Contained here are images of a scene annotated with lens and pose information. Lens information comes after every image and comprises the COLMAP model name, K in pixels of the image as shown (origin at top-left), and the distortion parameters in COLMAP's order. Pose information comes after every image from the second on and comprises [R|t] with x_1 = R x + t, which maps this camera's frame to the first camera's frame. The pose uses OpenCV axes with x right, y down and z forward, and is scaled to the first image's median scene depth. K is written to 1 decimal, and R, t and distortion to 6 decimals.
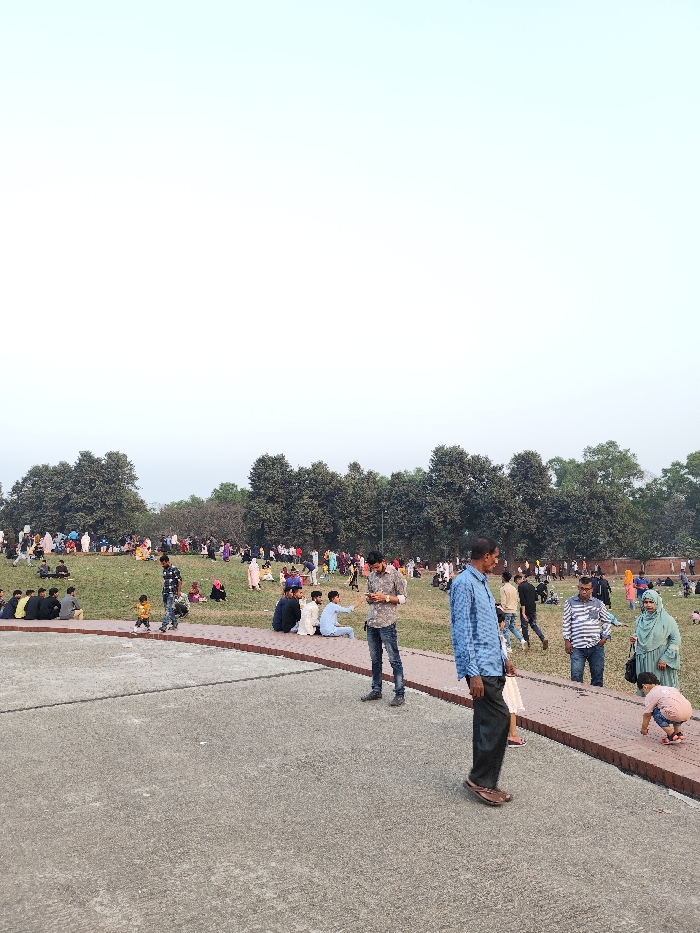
lens RADIAL K [[628.0, 0, 350.0], [0, 628.0, 466.5], [0, 0, 1]] dist [0.076026, -0.122384]
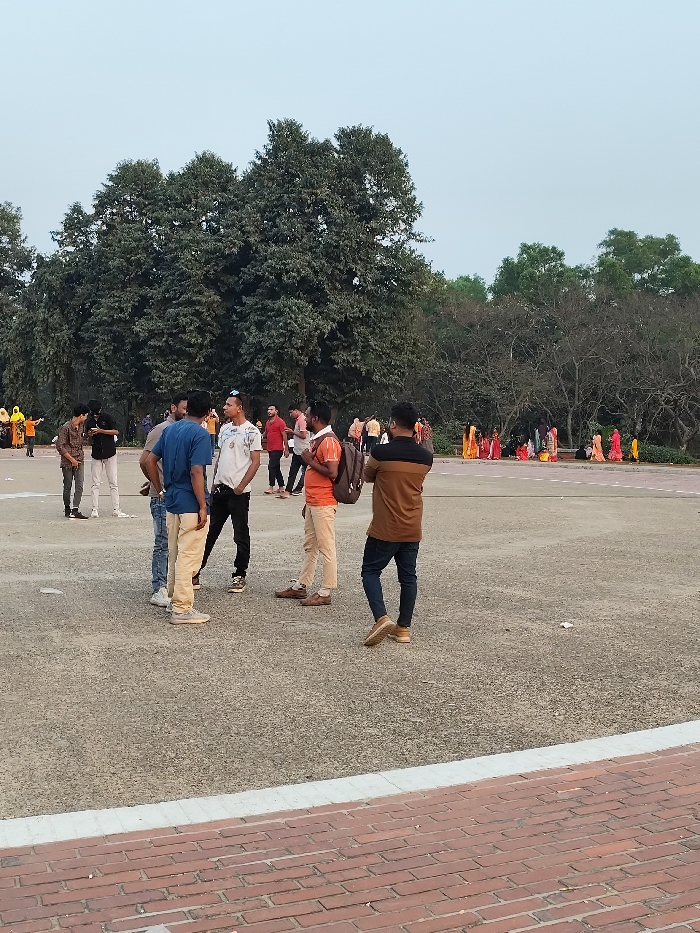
lens RADIAL K [[1110.7, 0, 350.0], [0, 1110.7, 466.5], [0, 0, 1]] dist [0.018535, 0.016063]
pose [[0.996208, 0.059719, -0.063276, -0.392959], [-0.046257, 0.979481, 0.196157, 0.047185], [0.073692, -0.192487, 0.978529, 0.438937]]
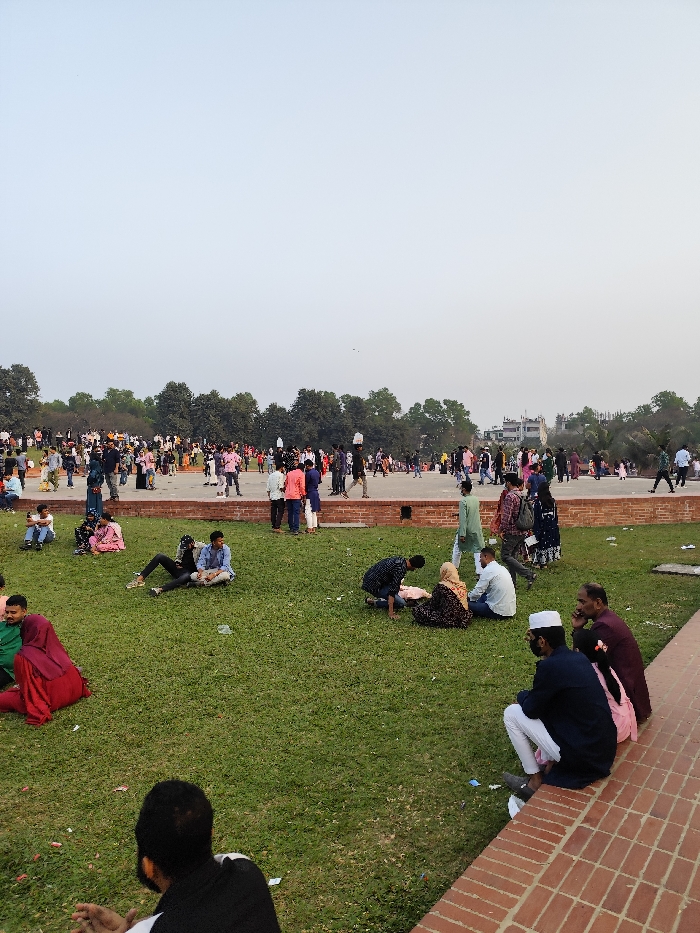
lens RADIAL K [[628.0, 0, 350.0], [0, 628.0, 466.5], [0, 0, 1]] dist [0.076026, -0.122384]
pose [[0.898493, 0.021021, 0.438484, -0.397941], [-0.085354, 0.988156, 0.127524, -0.045914], [-0.430610, -0.152006, 0.889646, -0.427345]]
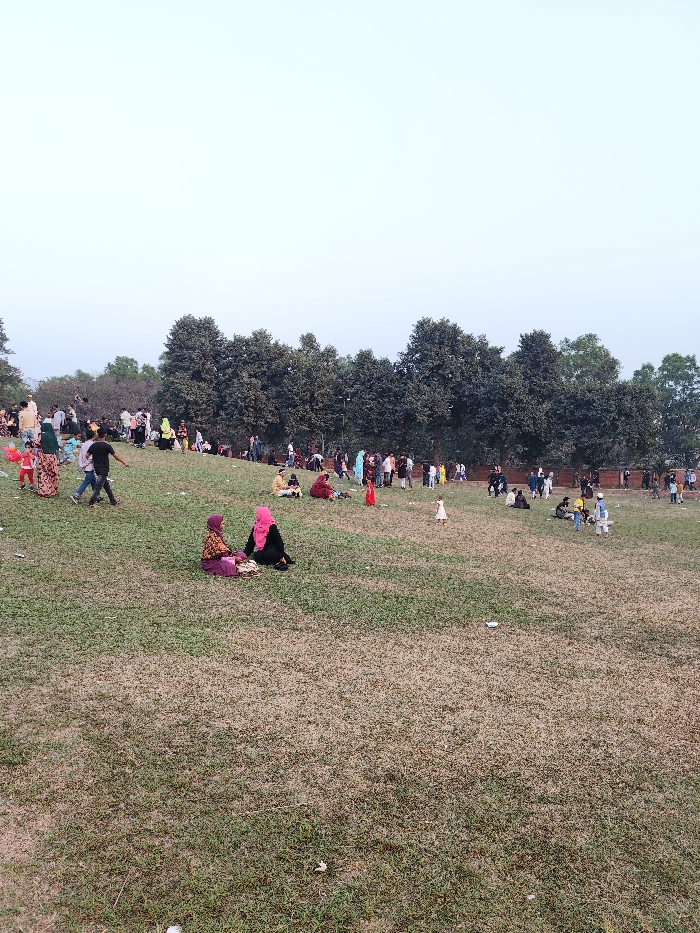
lens RADIAL K [[628.0, 0, 350.0], [0, 628.0, 466.5], [0, 0, 1]] dist [0.076026, -0.122384]
pose [[0.984057, 0.037014, 0.173959, -0.071072], [-0.064582, 0.985707, 0.155596, 0.029608], [-0.165713, -0.164350, 0.972383, 0.207537]]
